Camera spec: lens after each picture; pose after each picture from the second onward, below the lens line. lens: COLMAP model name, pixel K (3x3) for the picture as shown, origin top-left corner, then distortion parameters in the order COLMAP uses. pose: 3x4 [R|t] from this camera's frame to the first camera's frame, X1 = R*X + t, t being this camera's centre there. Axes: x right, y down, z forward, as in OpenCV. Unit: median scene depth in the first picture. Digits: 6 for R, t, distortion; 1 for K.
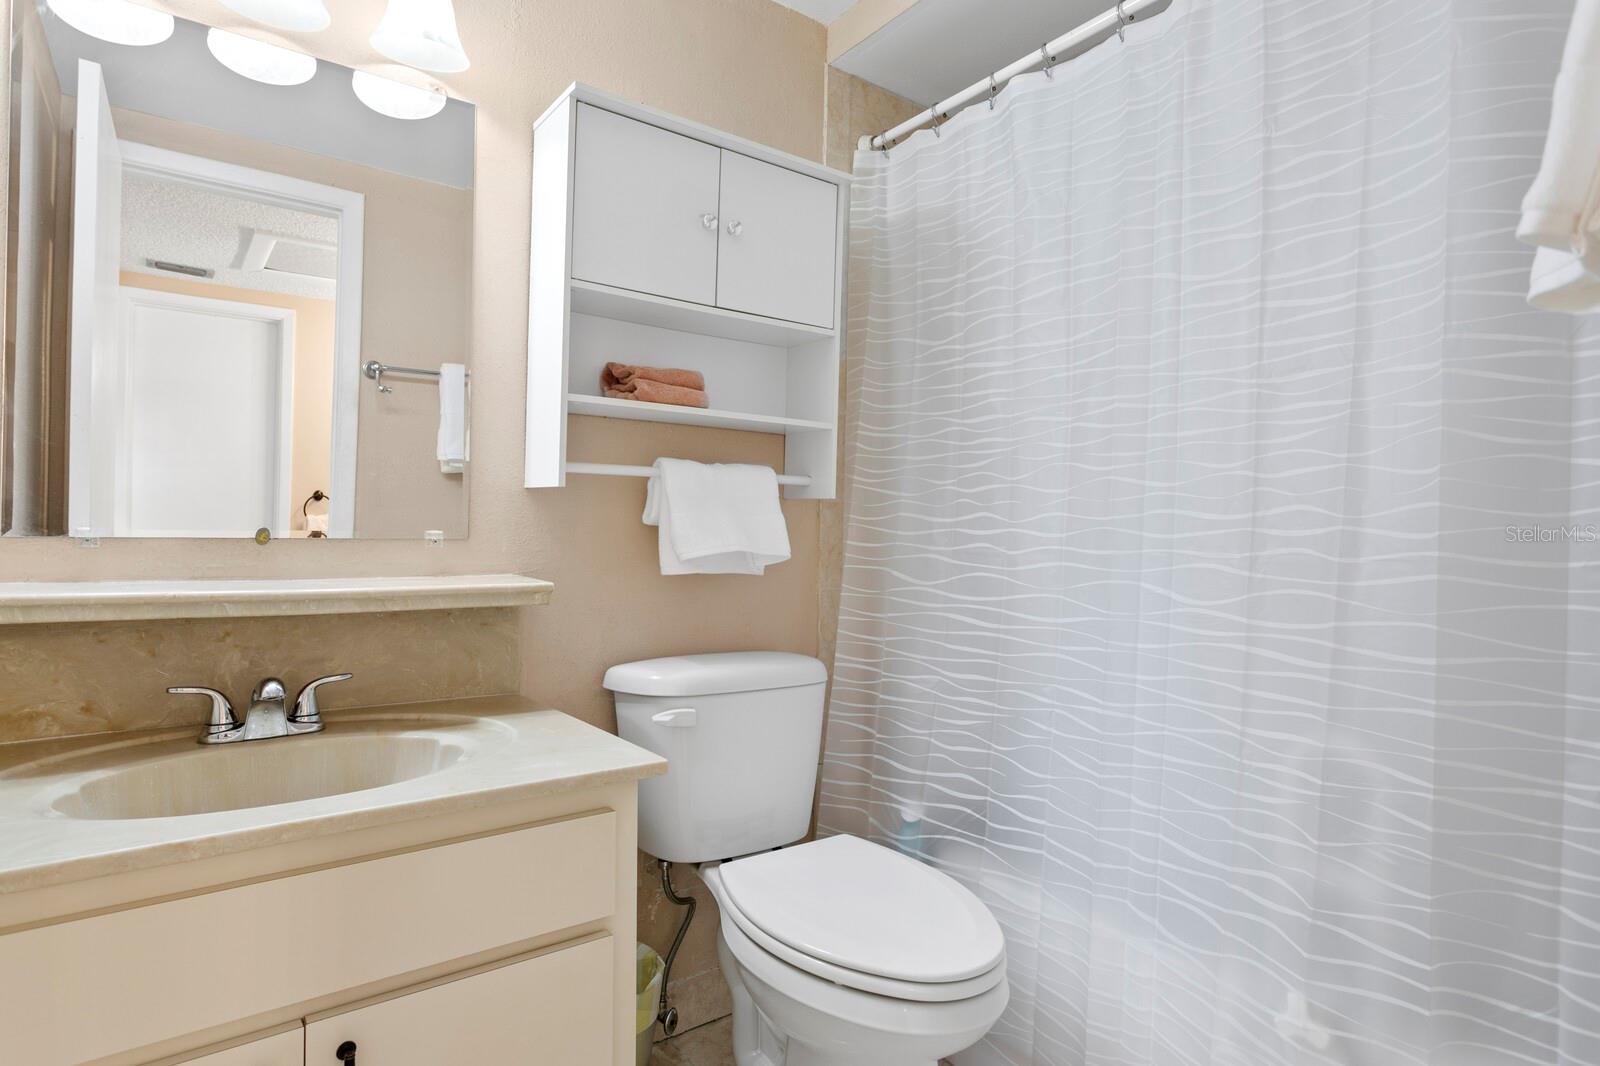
lens RADIAL K [[890.1, 0, 802.5], [0, 890.1, 530.2], [0, 0, 1]] dist [0.013979, -0.000367]
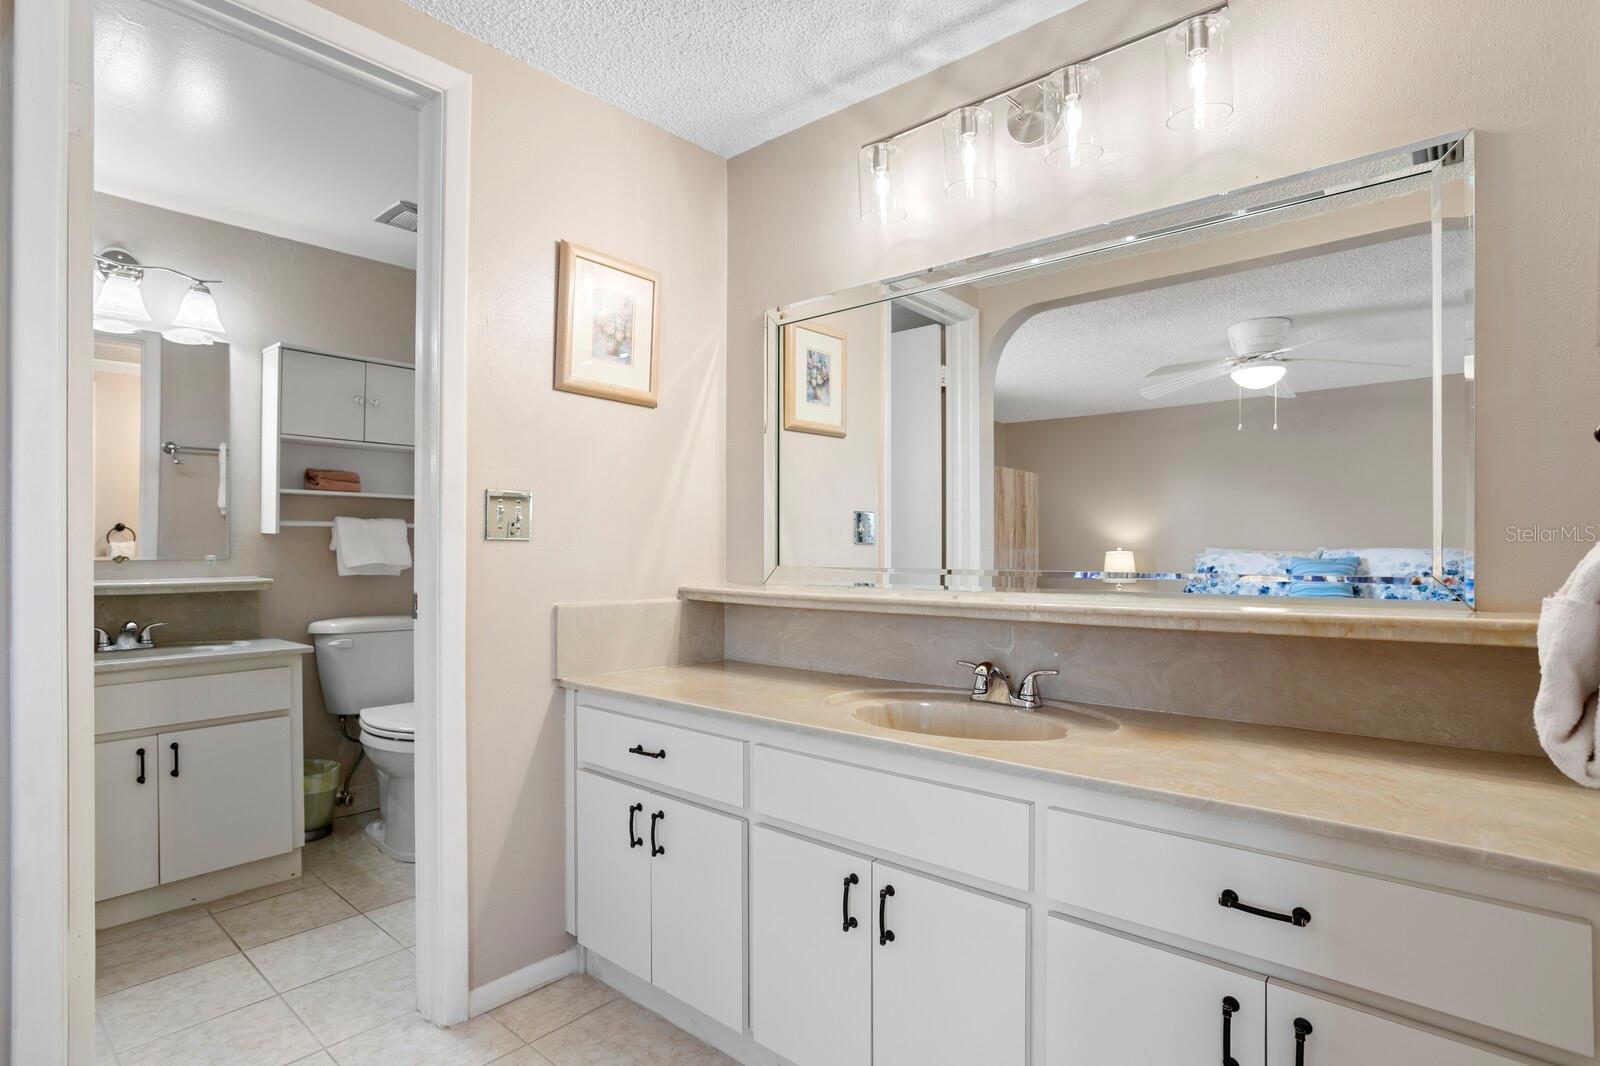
lens RADIAL K [[822.2, 0, 774.3], [0, 822.2, 556.6], [0, 0, 1]] dist [-0.001509, 0.000571]
pose [[0.981396, -0.013549, 0.191514, 0.468739], [0.011236, 0.999850, 0.013161, -0.005915], [-0.191664, -0.010764, 0.981402, -1.037565]]
